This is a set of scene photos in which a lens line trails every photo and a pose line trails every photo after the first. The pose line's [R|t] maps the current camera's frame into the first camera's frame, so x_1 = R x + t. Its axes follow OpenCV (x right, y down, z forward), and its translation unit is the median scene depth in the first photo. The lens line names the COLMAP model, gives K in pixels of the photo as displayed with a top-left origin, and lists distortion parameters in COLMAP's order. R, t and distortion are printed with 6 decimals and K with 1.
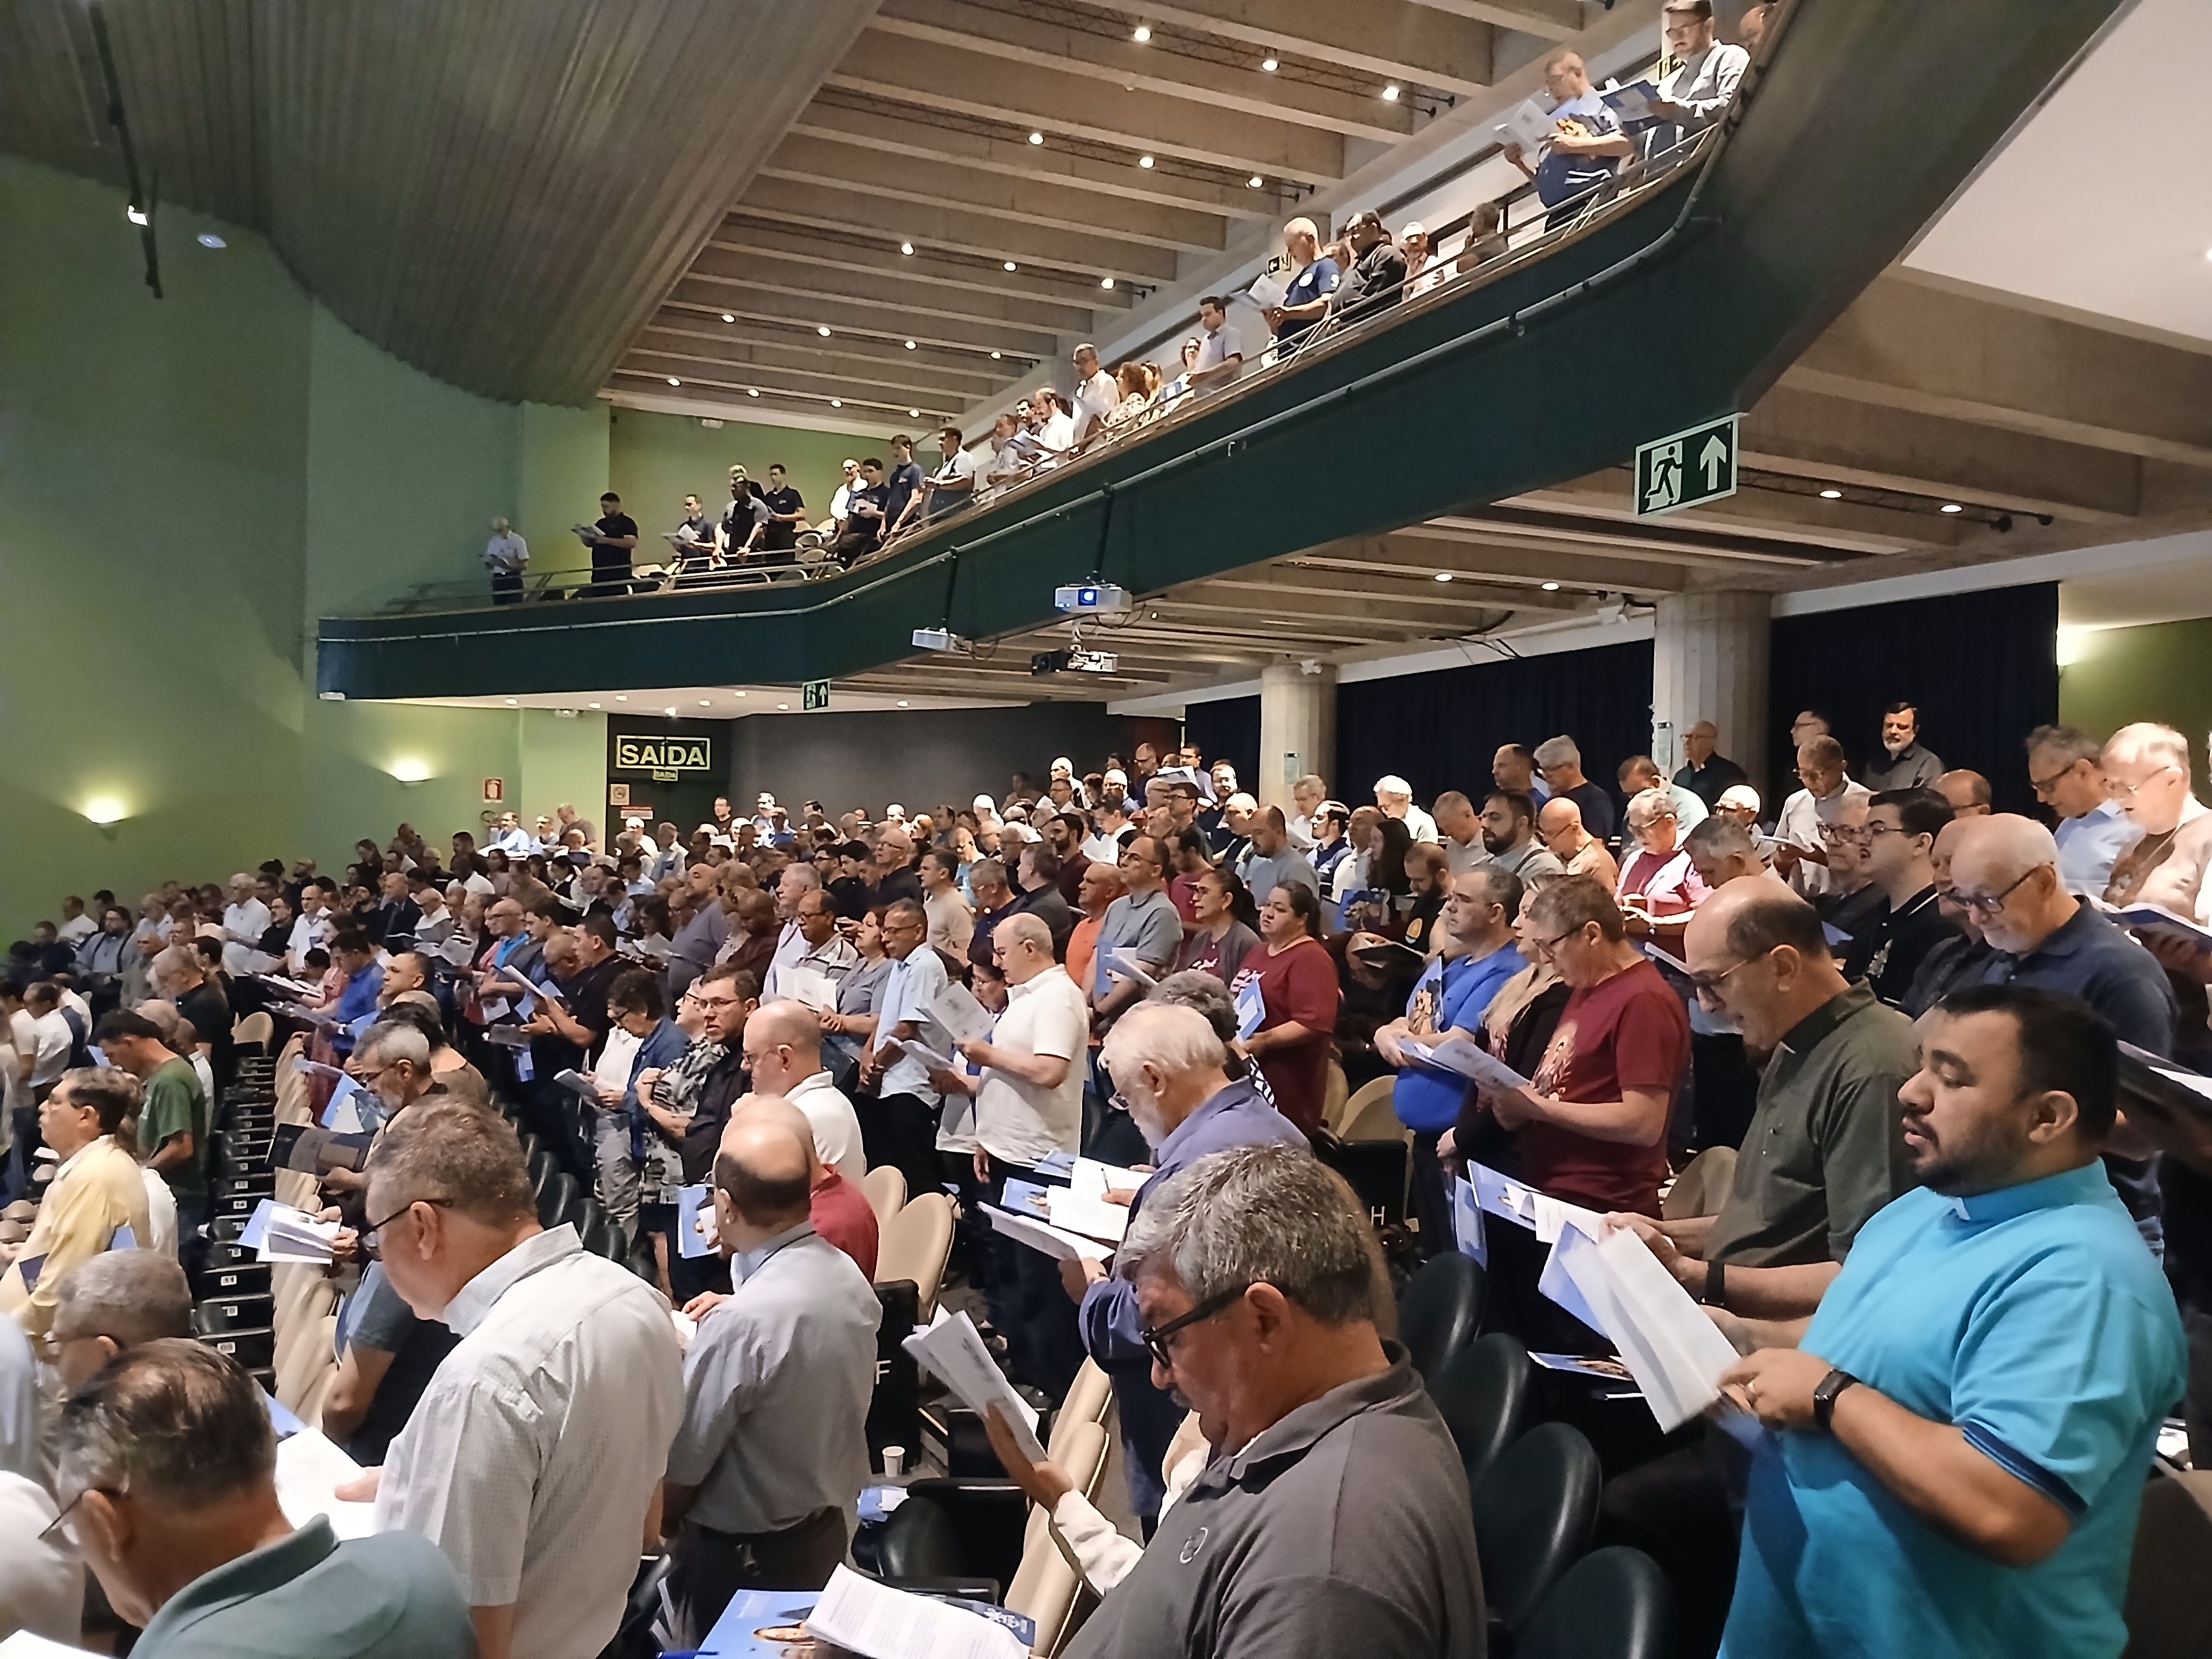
lens RADIAL K [[1696.4, 0, 1118.8], [0, 1696.4, 829.3], [0, 0, 1]] dist [0.107011, -0.225240]
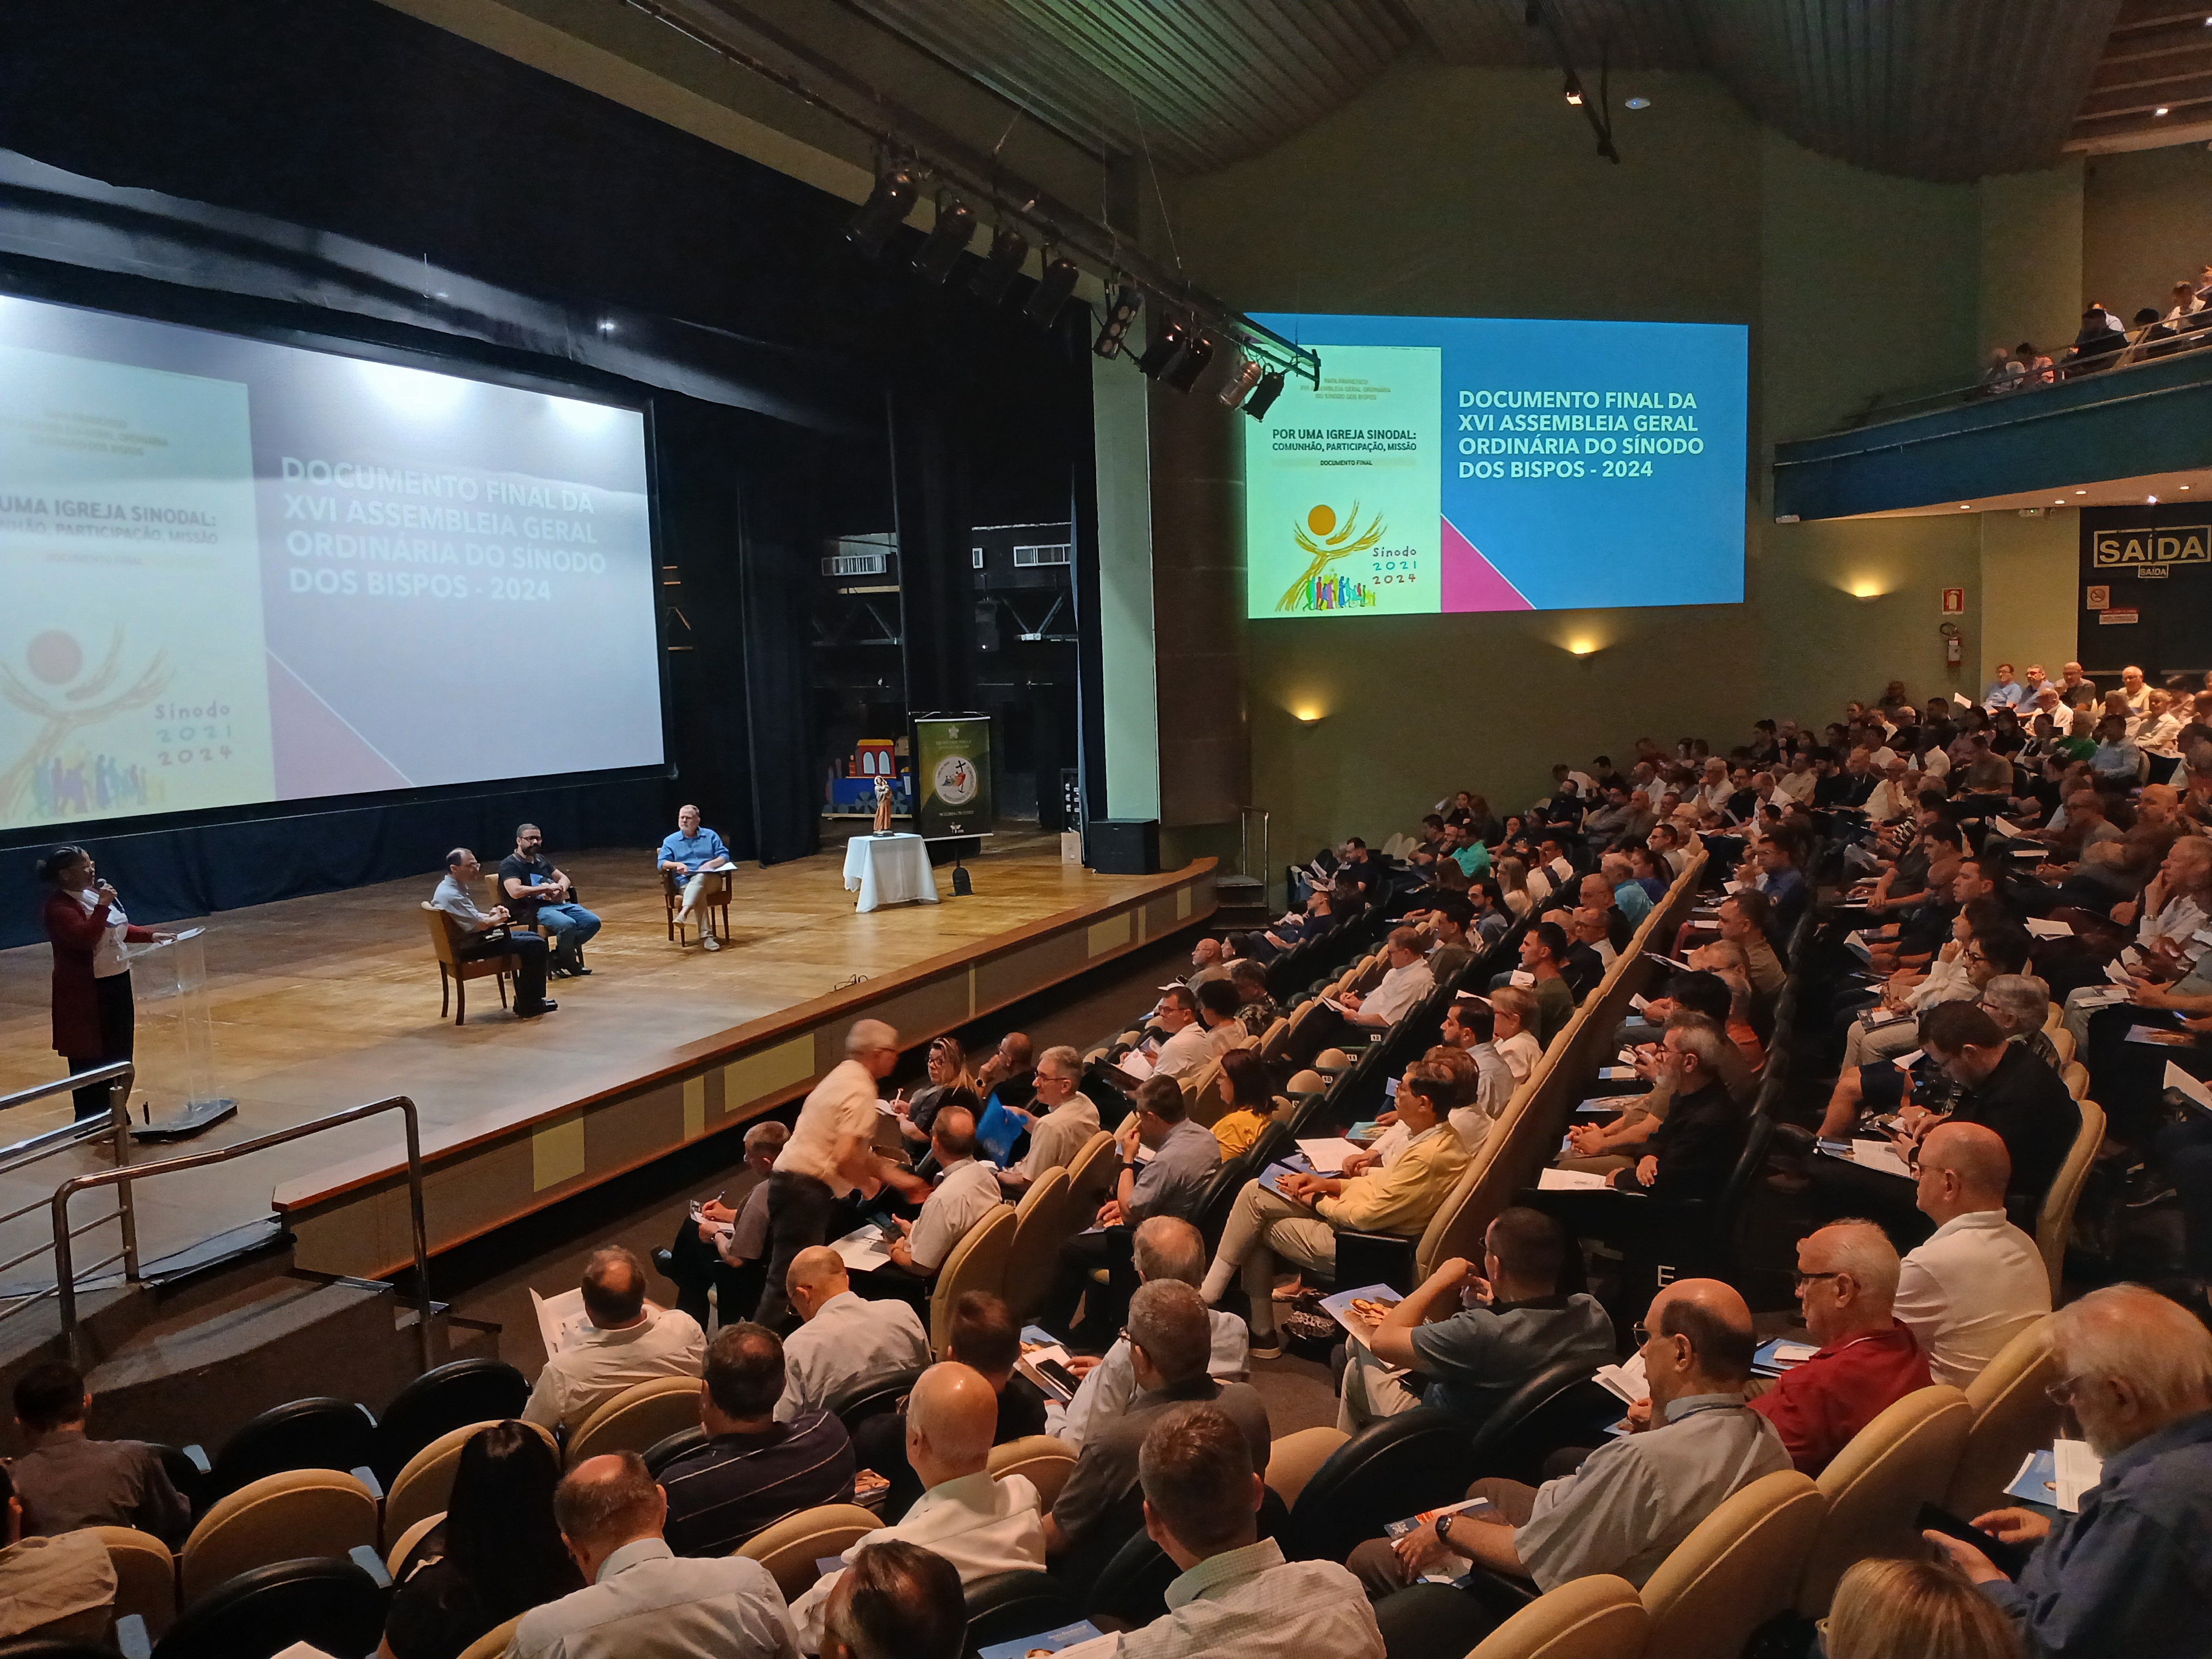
lens RADIAL K [[1696.4, 0, 1118.8], [0, 1696.4, 829.3], [0, 0, 1]] dist [0.107011, -0.225240]
pose [[0.642798, 0.042182, -0.764874, 0.076908], [0.047747, 0.994335, 0.094963, -0.009841], [0.764547, -0.097562, 0.637142, 0.023439]]
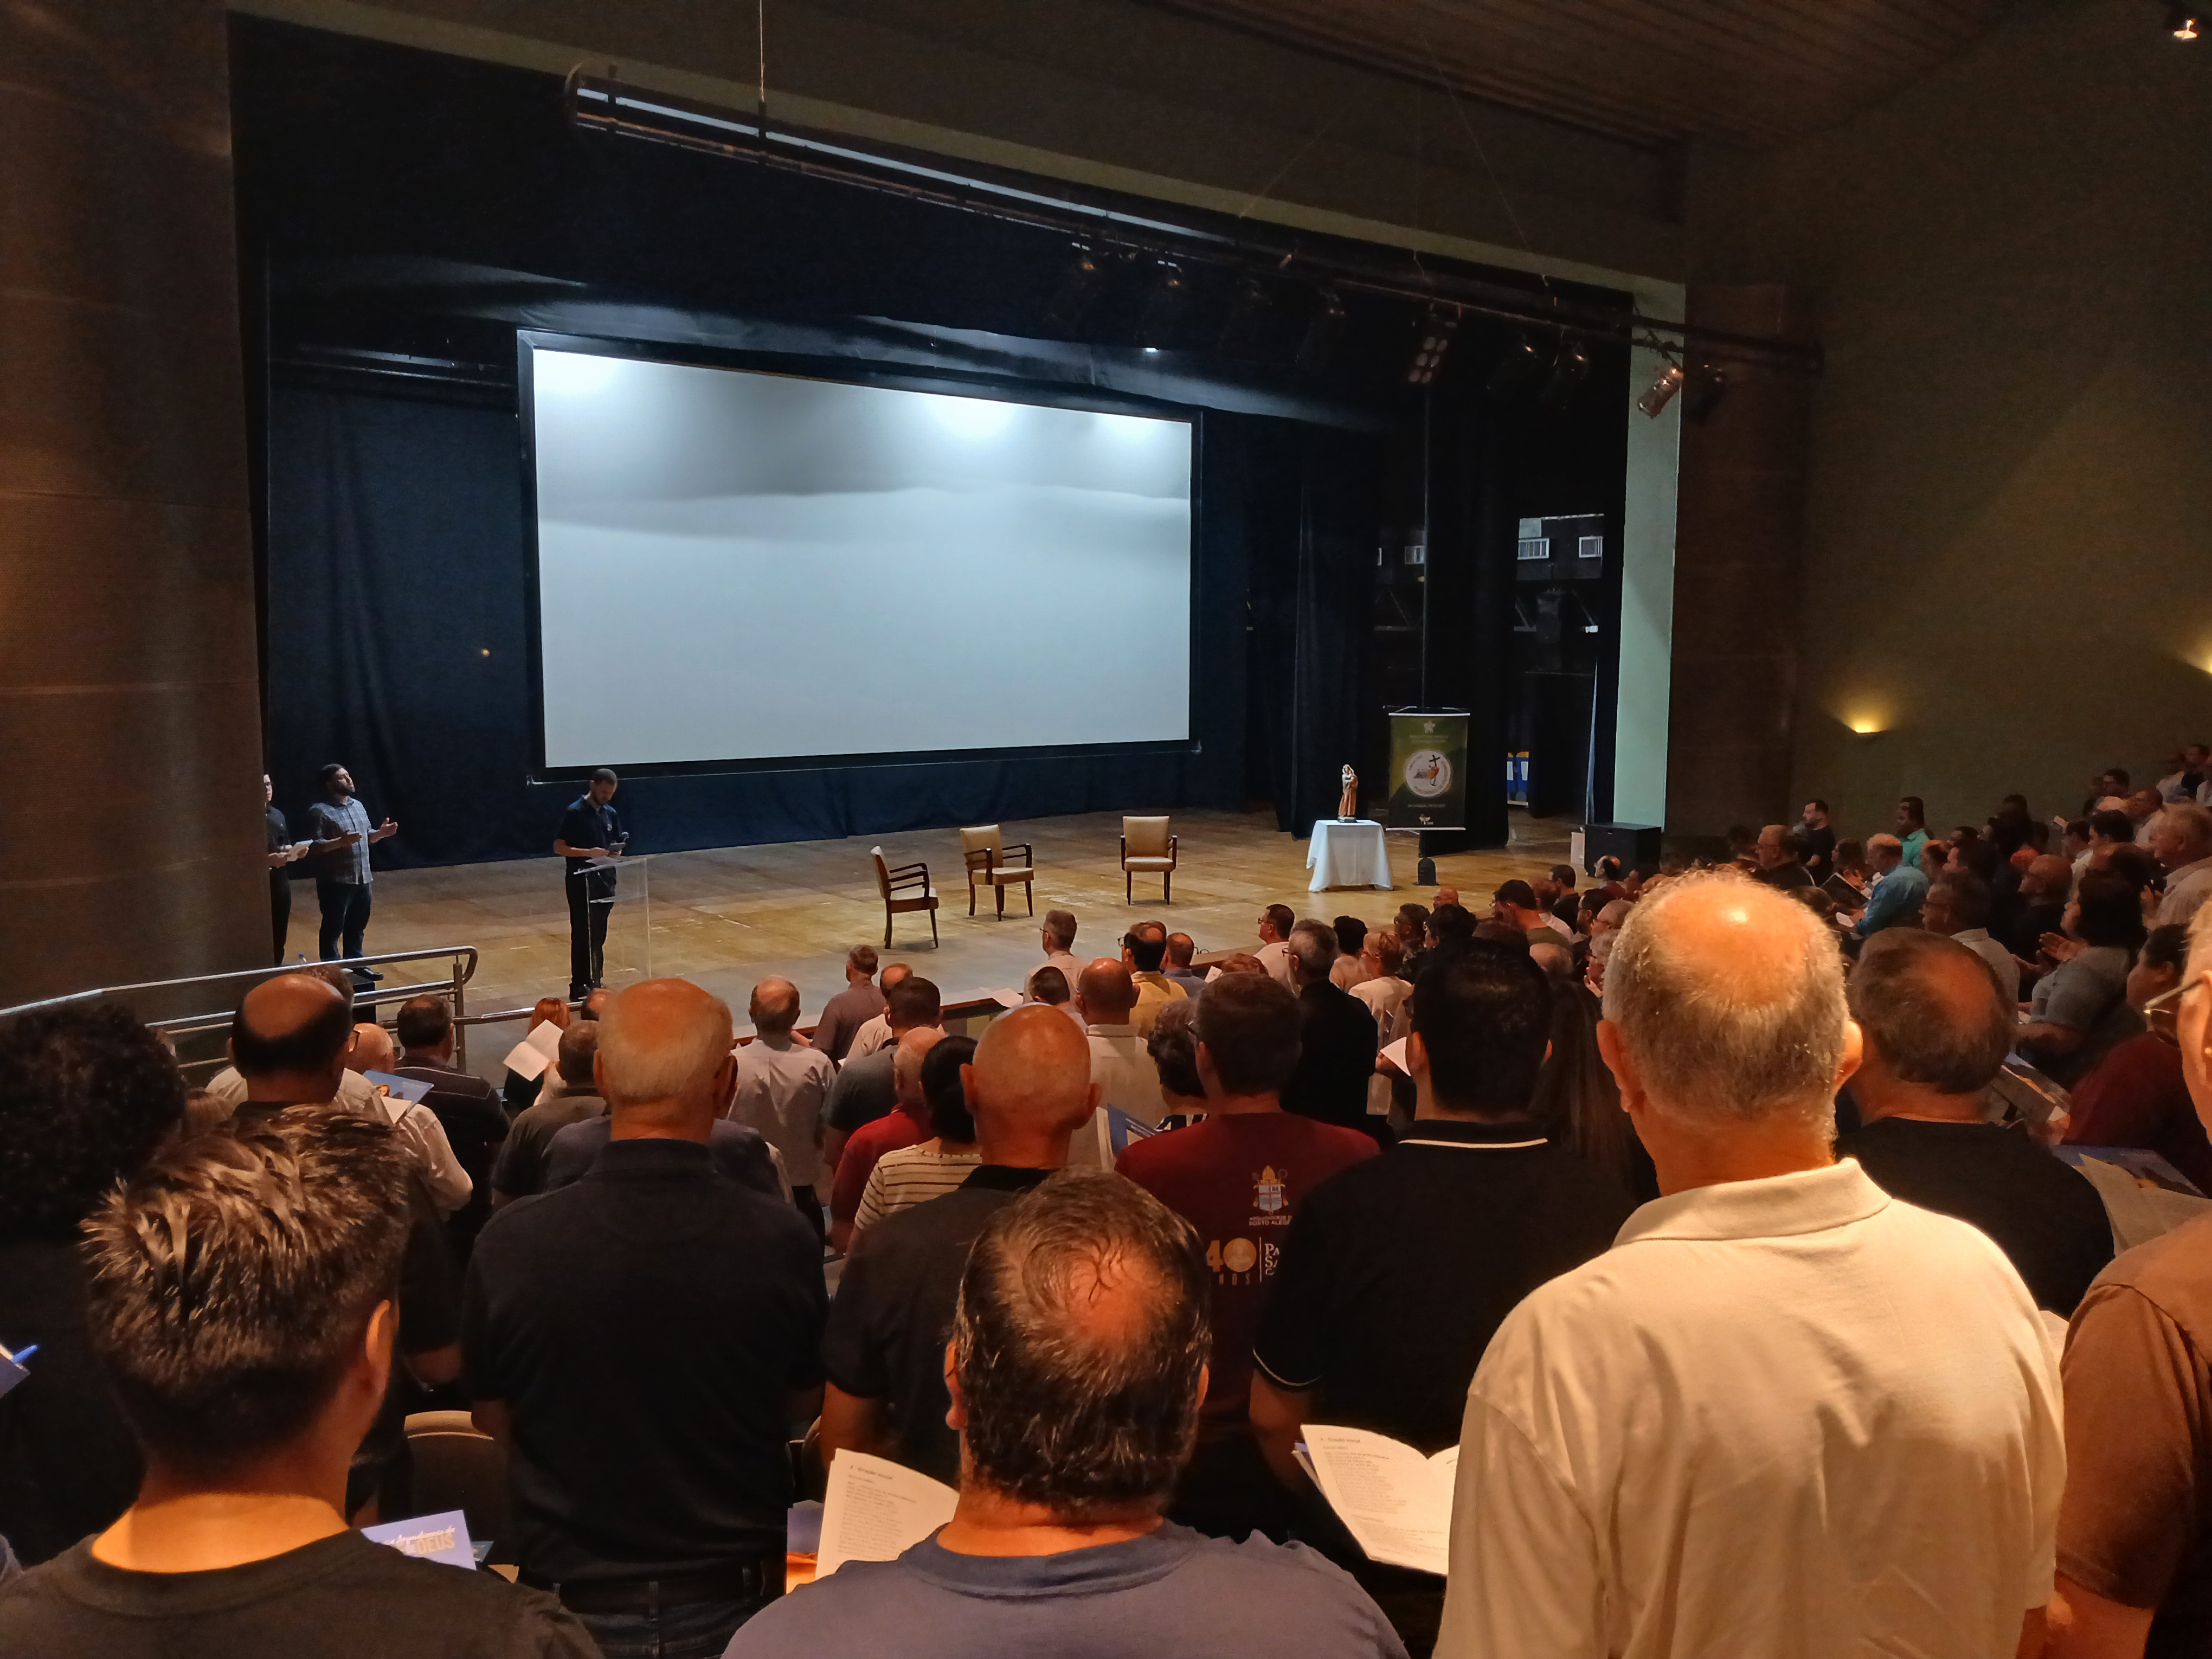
lens RADIAL K [[1690.4, 0, 1111.6], [0, 1690.4, 837.9], [0, 0, 1]] dist [0.112905, -0.238479]
pose [[0.207324, 0.107012, -0.972402, 0.200772], [0.009807, 0.993722, 0.111449, -0.024402], [0.978223, -0.032642, 0.204973, 0.169825]]
